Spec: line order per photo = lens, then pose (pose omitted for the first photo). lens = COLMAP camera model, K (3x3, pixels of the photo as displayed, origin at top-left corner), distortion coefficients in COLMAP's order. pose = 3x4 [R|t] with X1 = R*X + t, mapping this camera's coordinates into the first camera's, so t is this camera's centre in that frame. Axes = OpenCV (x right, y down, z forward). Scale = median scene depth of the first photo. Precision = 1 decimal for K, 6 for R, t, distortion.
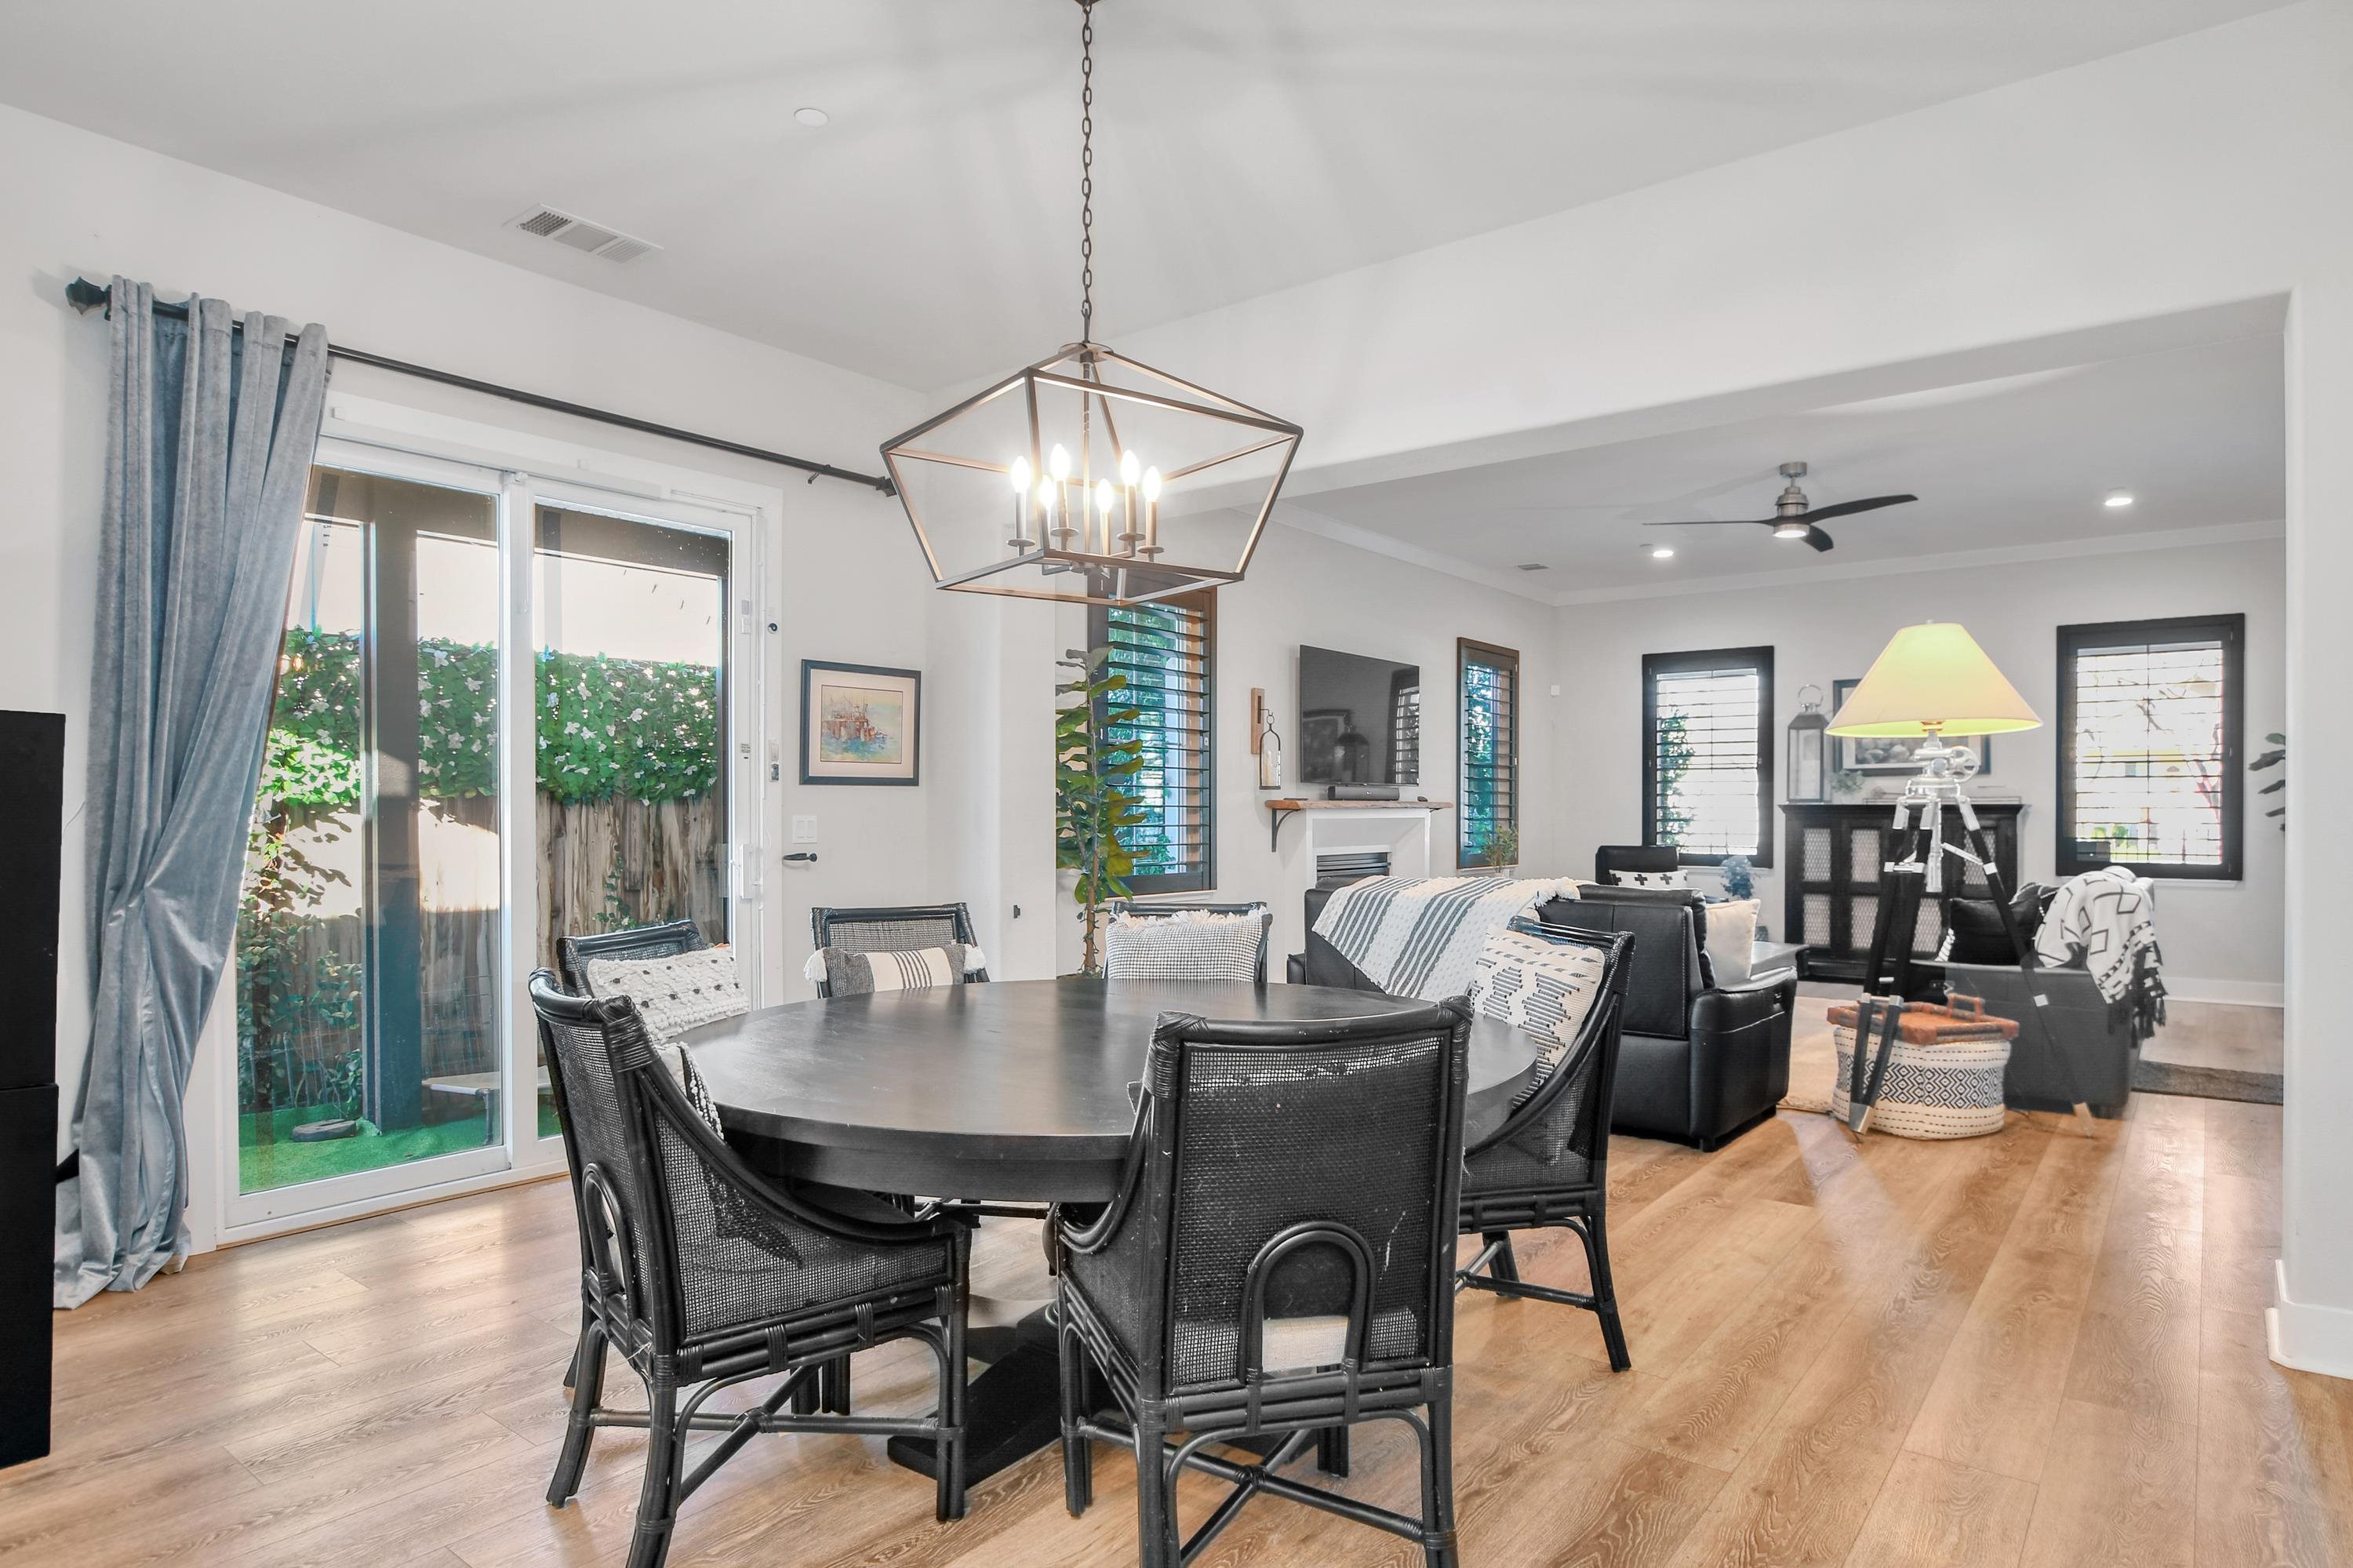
lens RADIAL K [[1301.1, 0, 1283.2], [0, 1301.1, 800.7], [0, 0, 1]] dist [-0.006421, 0.001728]
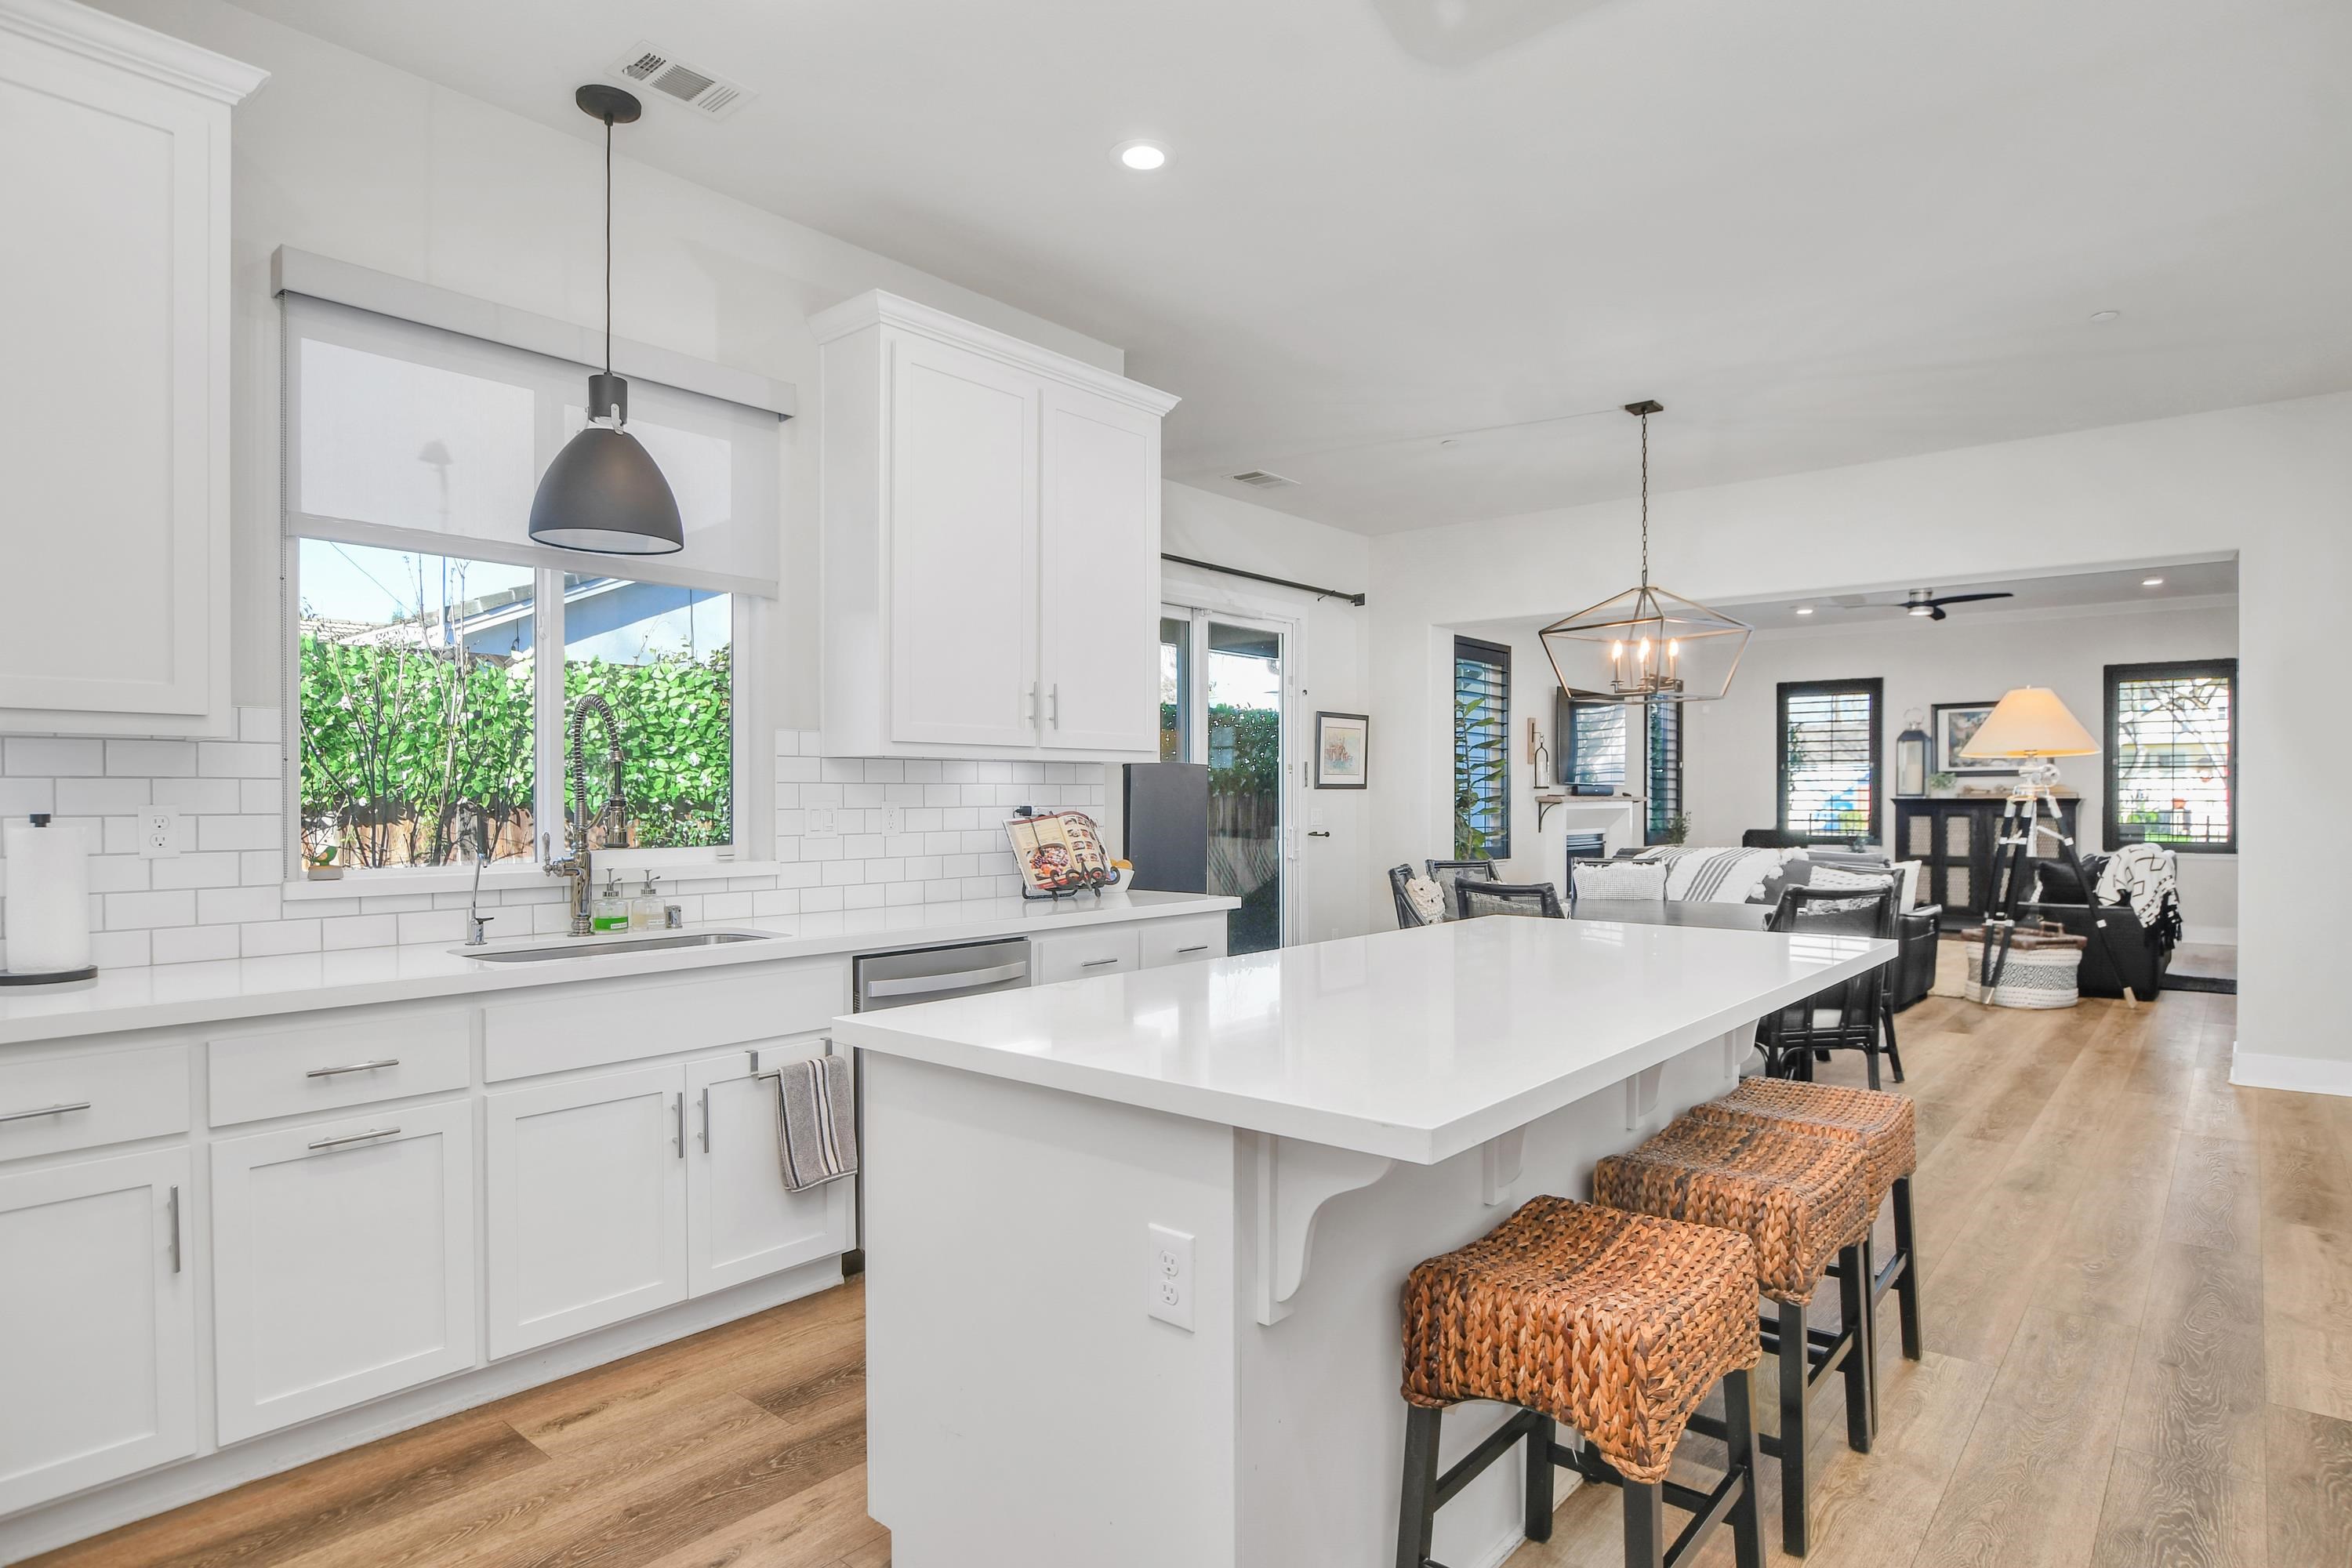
lens RADIAL K [[1300.5, 0, 1247.7], [0, 1300.5, 787.5], [0, 0, 1]] dist [-0.006421, 0.001728]
pose [[0.999281, -0.000263, -0.037920, -0.375132], [0.000258, 1.000000, -0.000129, -0.013123], [0.037920, 0.000119, 0.999281, -0.587347]]
